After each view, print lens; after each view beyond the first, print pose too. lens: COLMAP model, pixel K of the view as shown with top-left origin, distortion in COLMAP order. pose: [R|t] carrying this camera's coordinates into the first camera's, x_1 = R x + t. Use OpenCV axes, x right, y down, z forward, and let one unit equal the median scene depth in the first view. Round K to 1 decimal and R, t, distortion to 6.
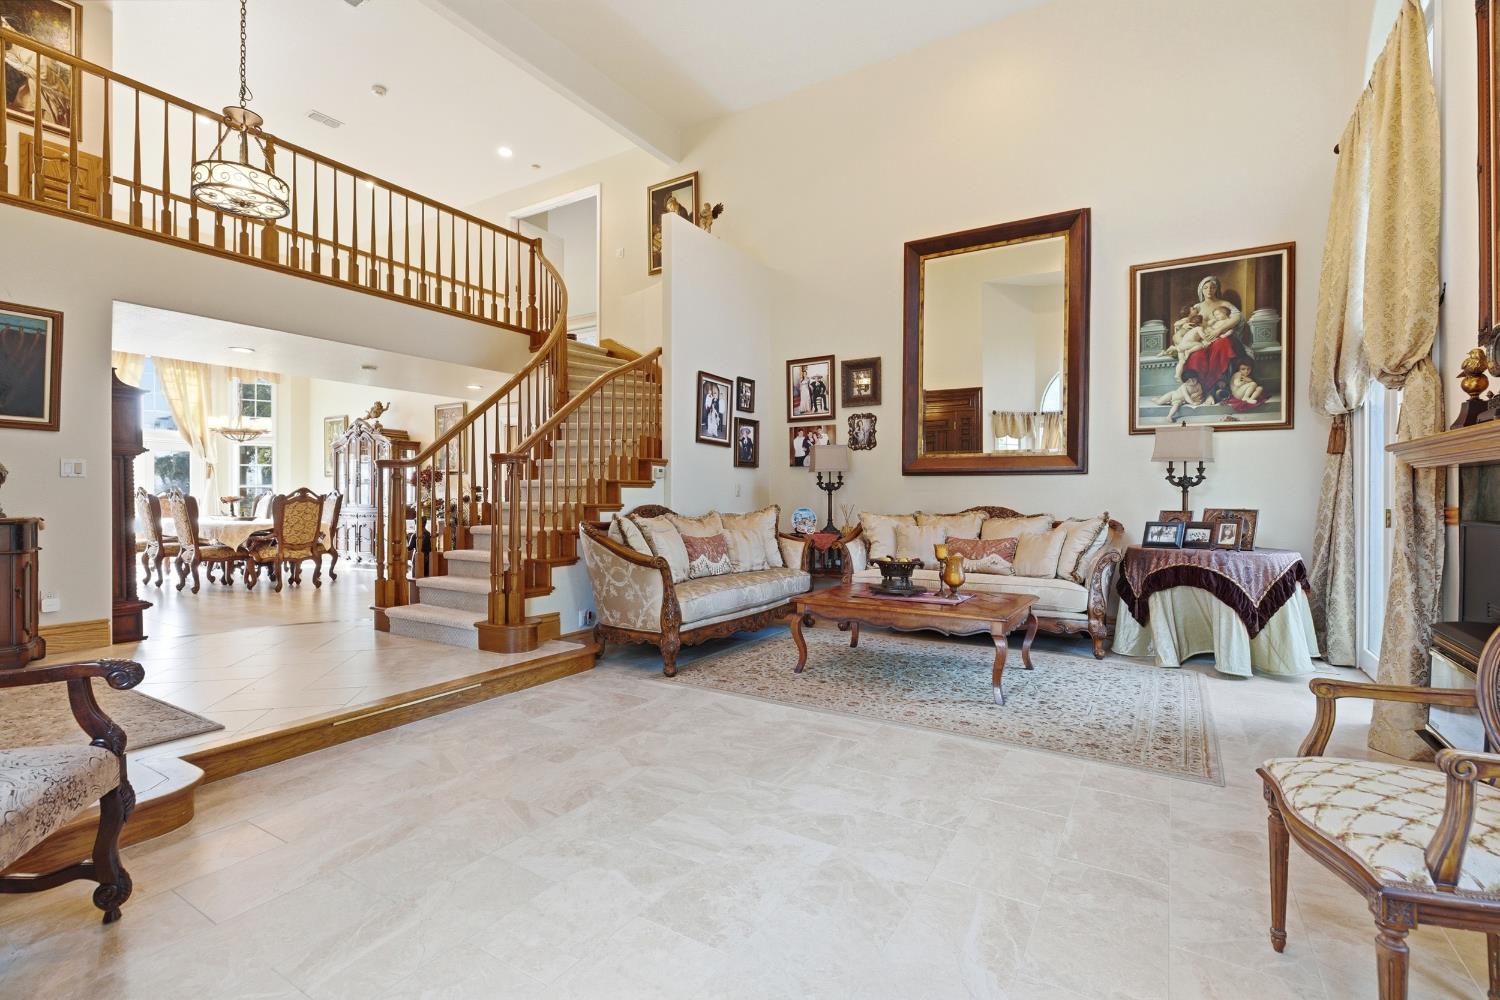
lens RADIAL K [[684.1, 0, 751.6], [0, 684.1, 499.5], [0, 0, 1]] dist [0.002228, 0.000262]
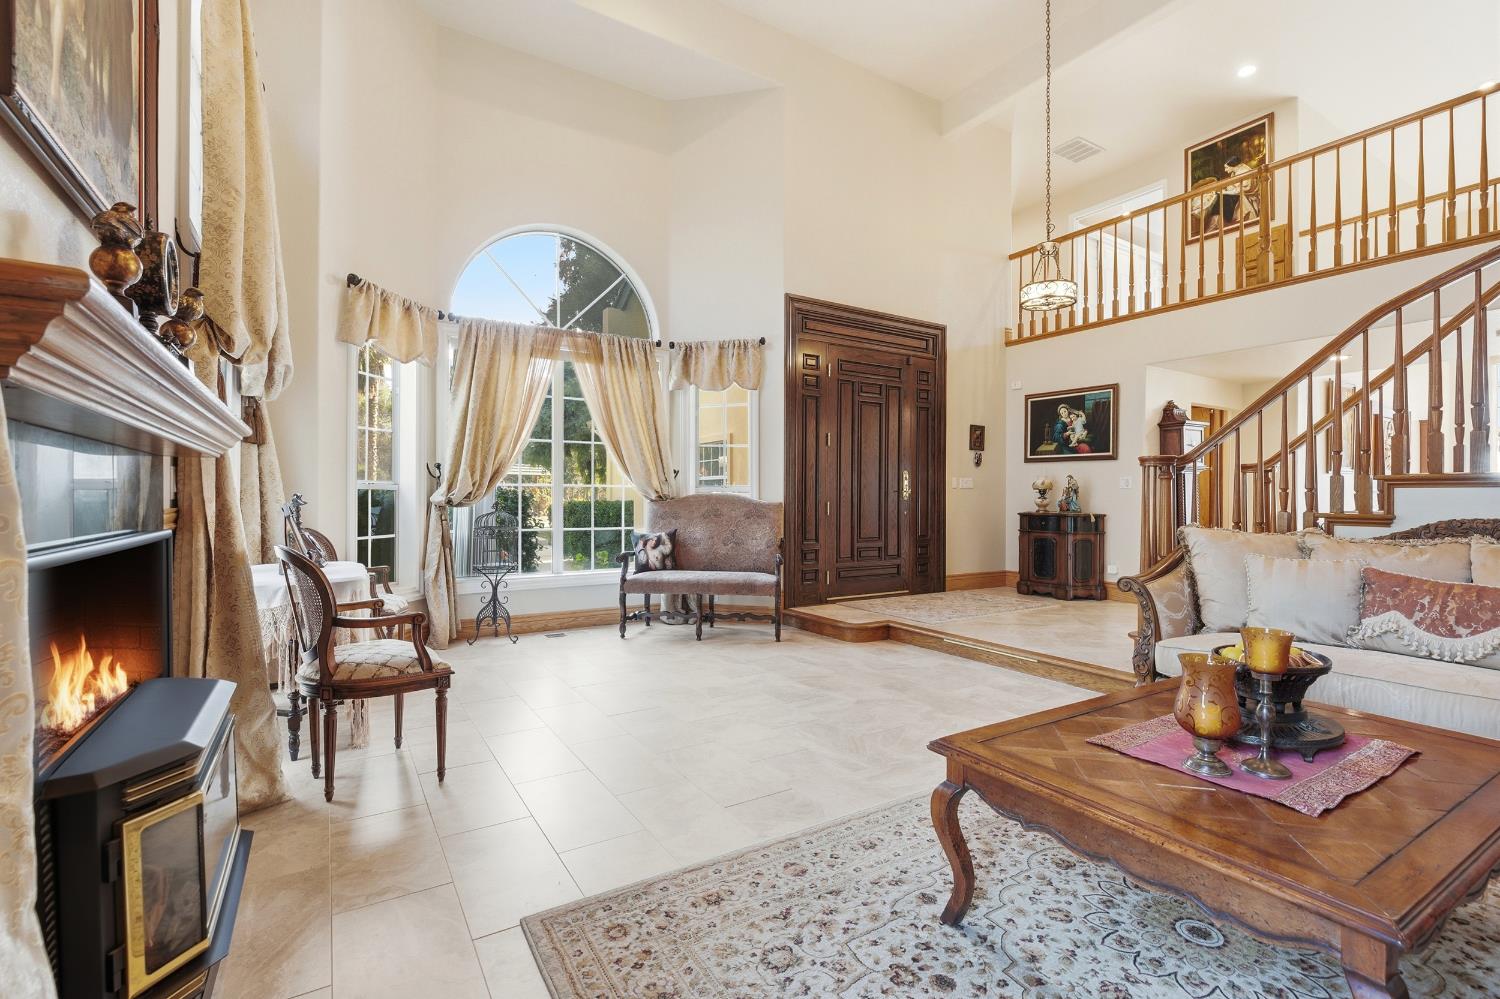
lens RADIAL K [[684.1, 0, 751.8], [0, 684.1, 498.9], [0, 0, 1]] dist [0.002228, 0.000262]
pose [[-0.448594, -0.005092, -0.893721, 0.950989], [-0.010624, 0.999943, -0.000365, -0.000471], [0.893672, 0.009331, -0.448623, 1.198030]]
